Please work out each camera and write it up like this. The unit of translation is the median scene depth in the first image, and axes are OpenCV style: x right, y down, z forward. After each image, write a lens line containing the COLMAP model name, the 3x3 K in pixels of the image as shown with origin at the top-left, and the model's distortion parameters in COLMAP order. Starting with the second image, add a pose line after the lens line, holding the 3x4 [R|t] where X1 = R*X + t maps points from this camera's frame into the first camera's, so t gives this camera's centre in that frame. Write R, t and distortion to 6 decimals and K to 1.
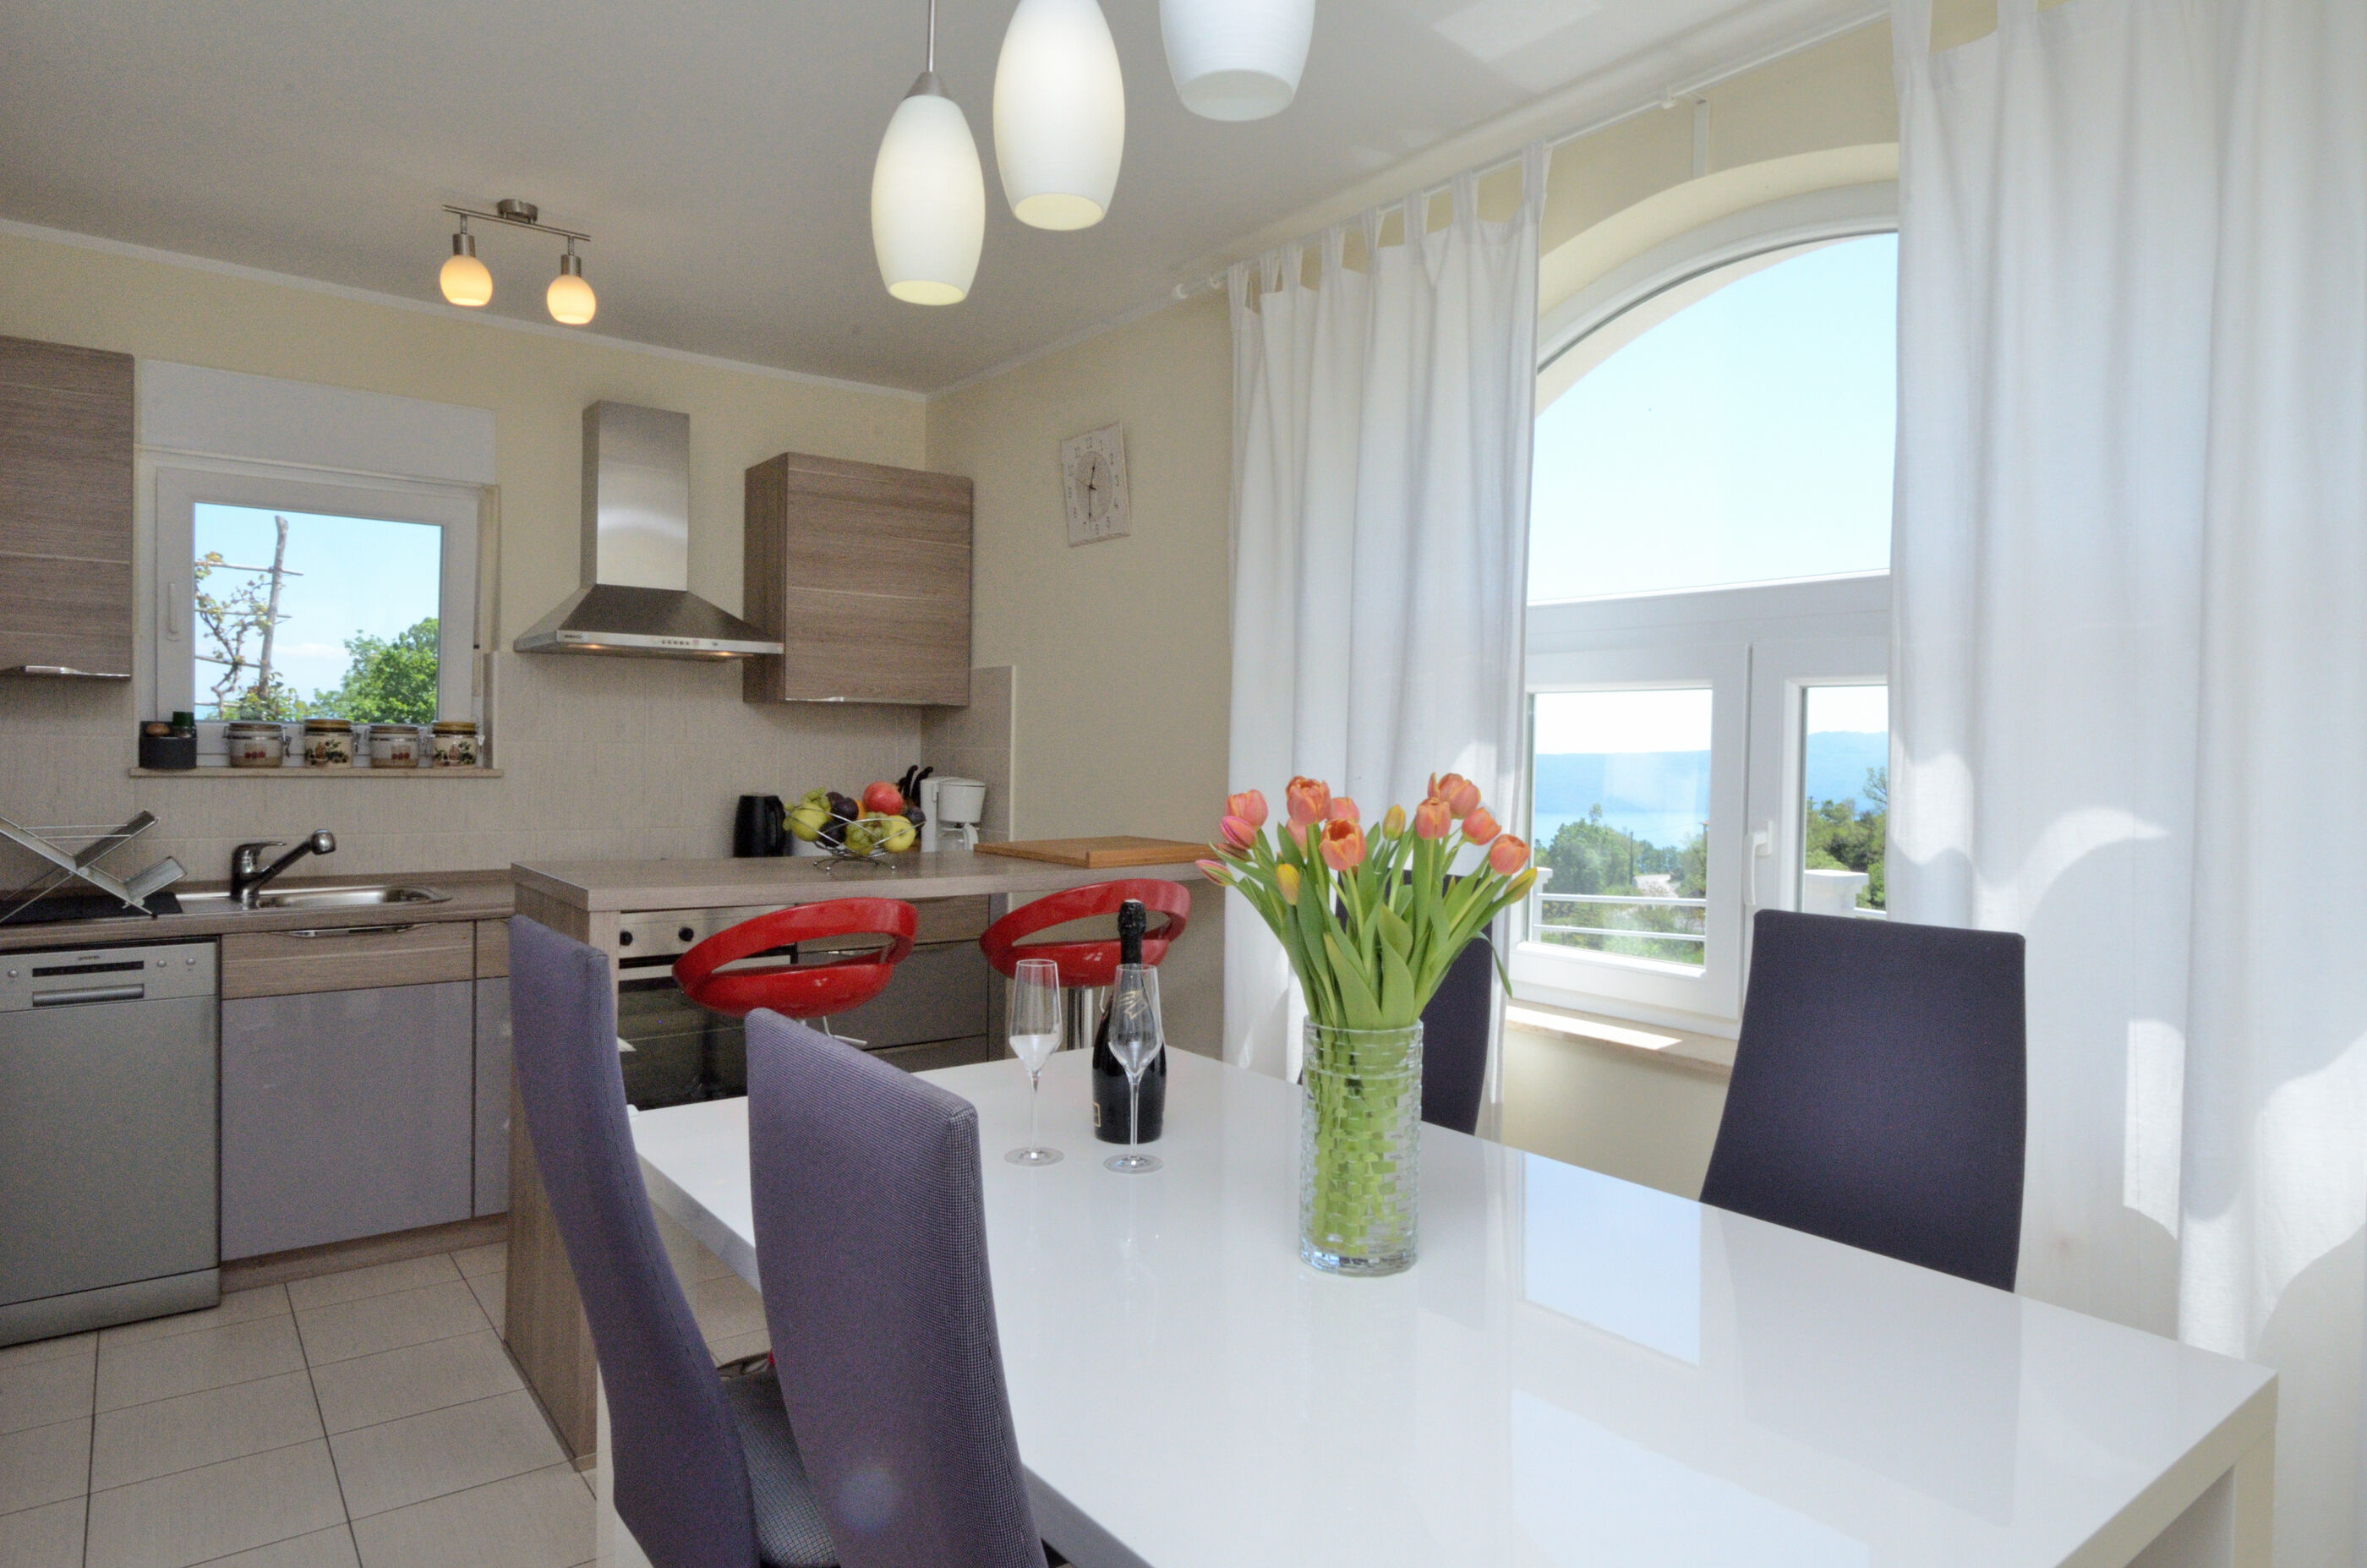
lens RADIAL K [[1393.3, 0, 1192.0], [0, 1393.3, 767.7], [0, 0, 1]] dist [0.005705, -0.003840]
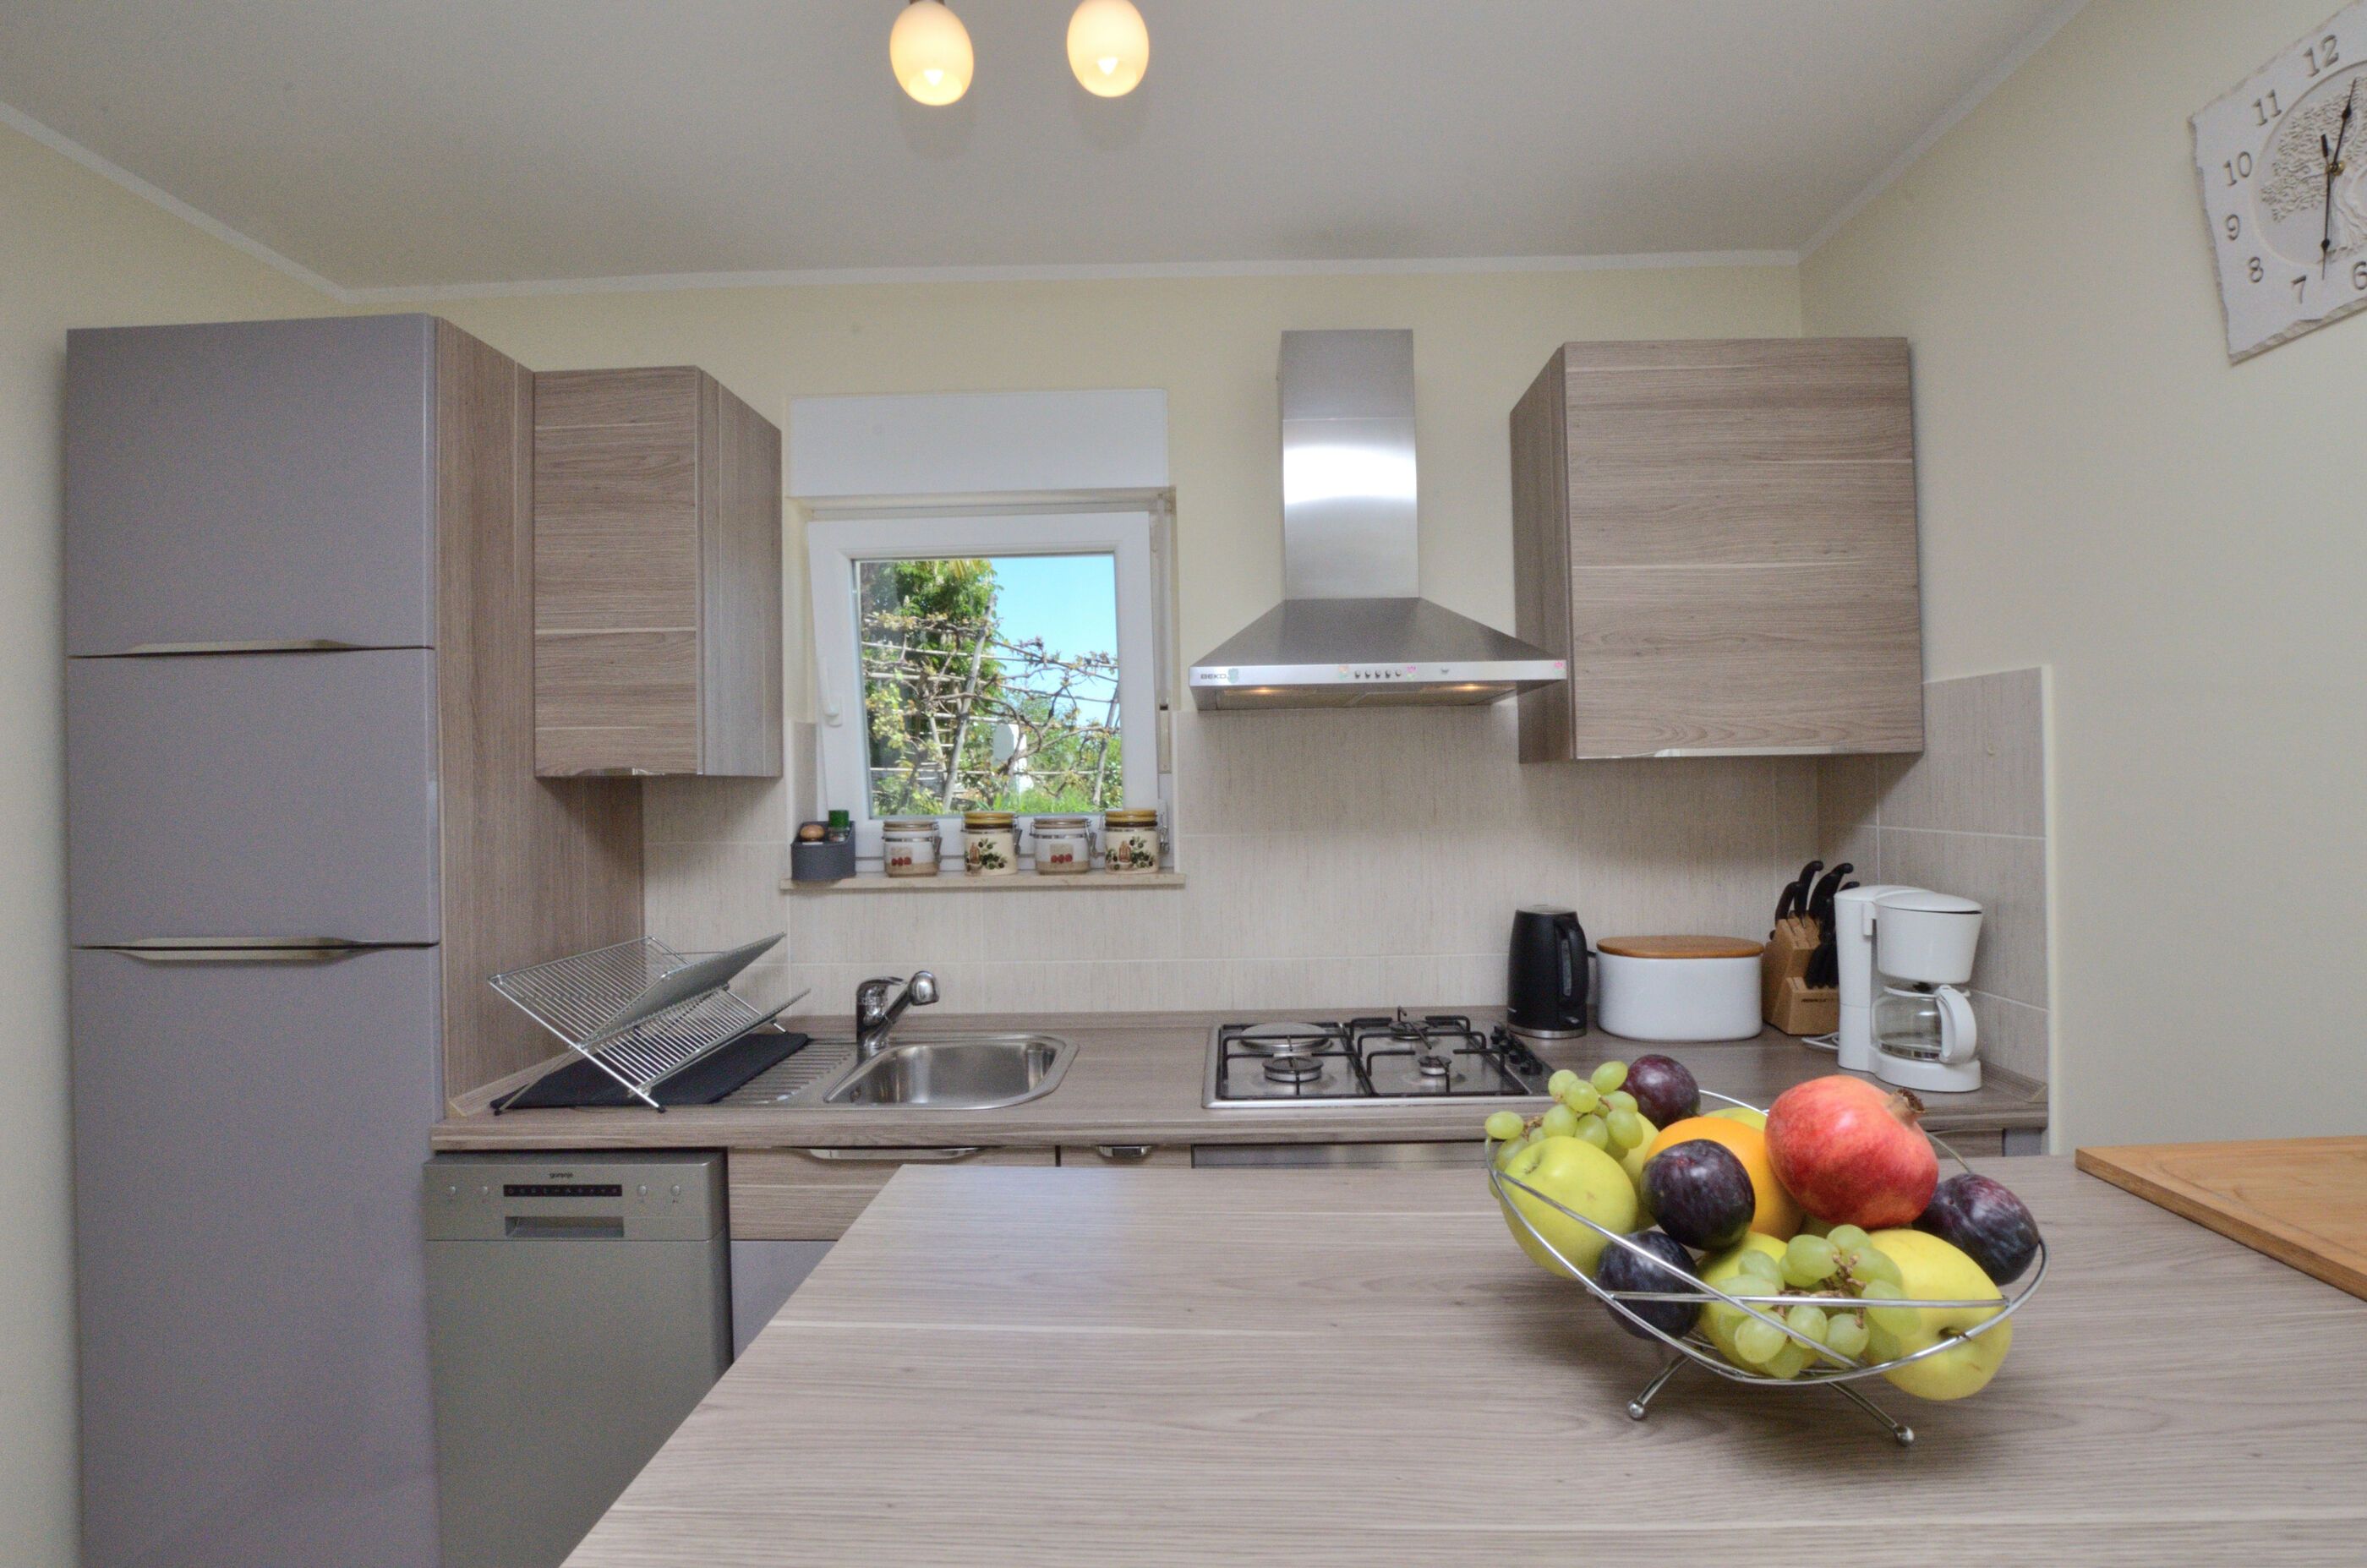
lens RADIAL K [[1043.6, 0, 1208.7], [0, 1043.6, 772.8], [0, 0, 1]] dist [-0.034260, 0.005866]
pose [[0.781098, -0.037331, -0.623292, -0.151338], [0.021467, 0.999227, -0.032946, -0.034442], [0.624039, 0.012354, 0.781295, 0.608015]]
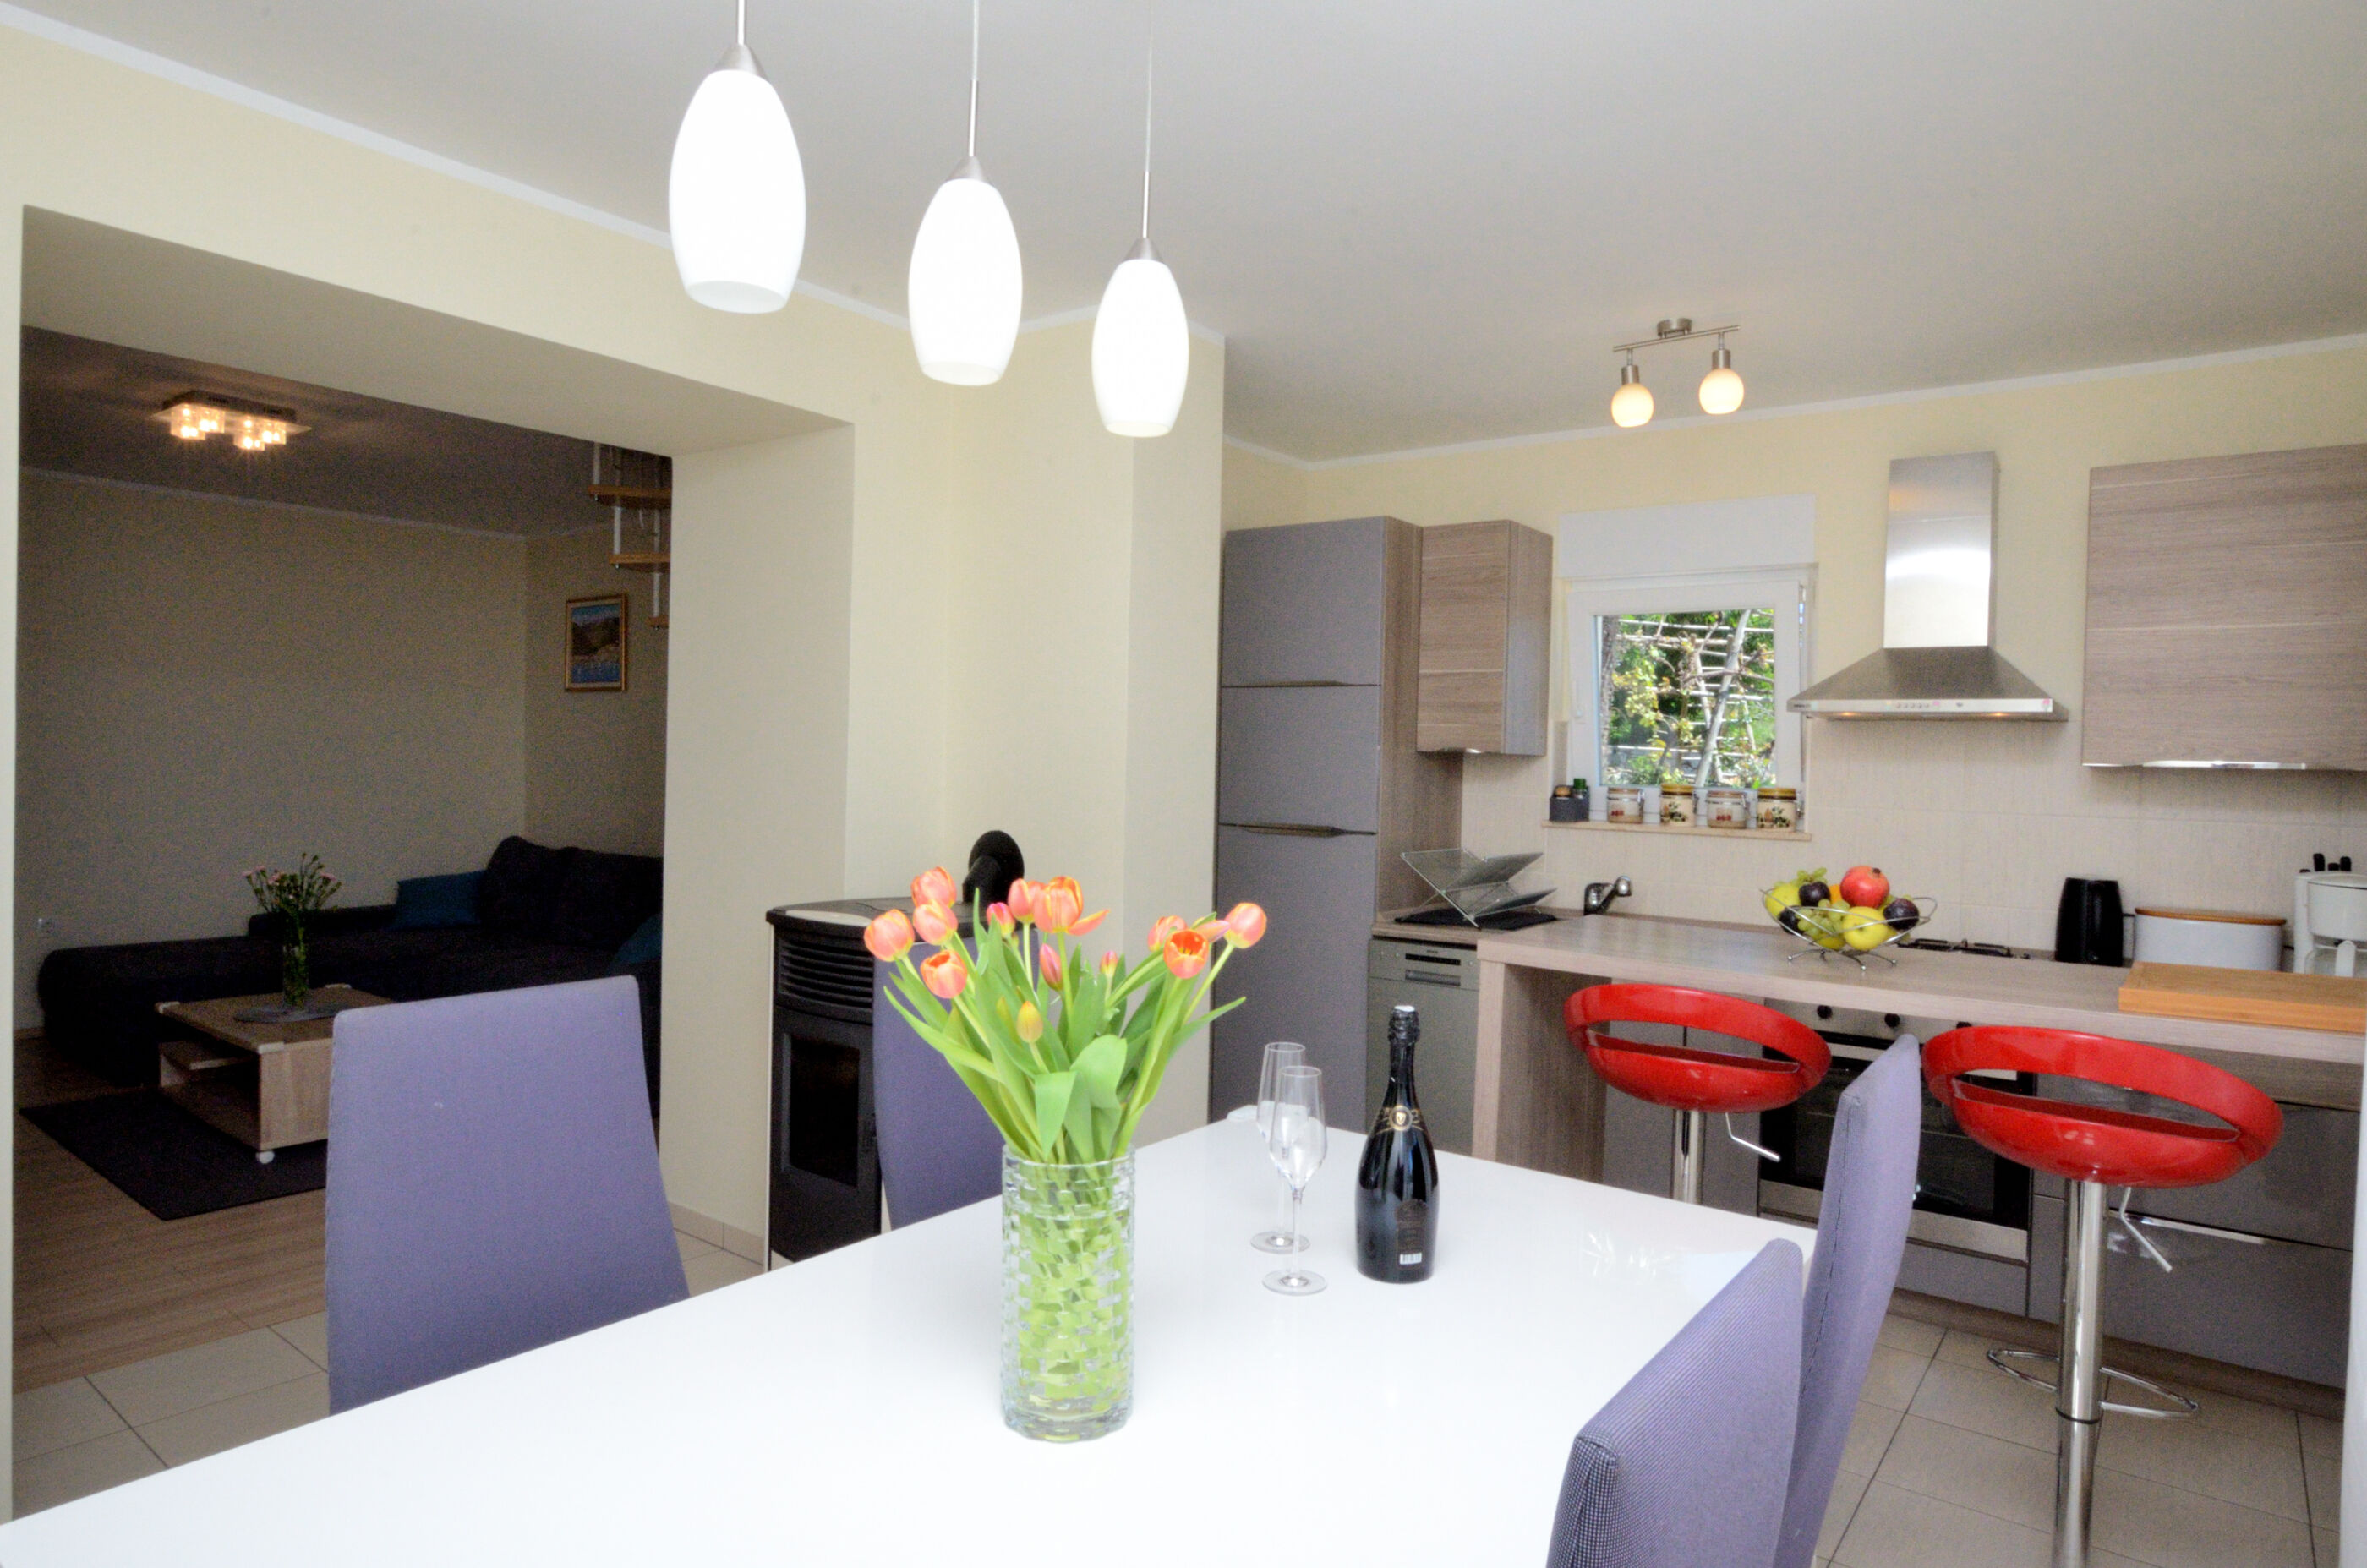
lens RADIAL K [[1338.0, 0, 1209.4], [0, 1338.0, 766.8], [0, 0, 1]] dist [-0.021658, 0.004436]
pose [[0.269765, -0.003047, -0.962921, 0.355737], [-0.036418, 0.999247, -0.013365, -0.019967], [0.962237, 0.038673, 0.269451, 0.309995]]
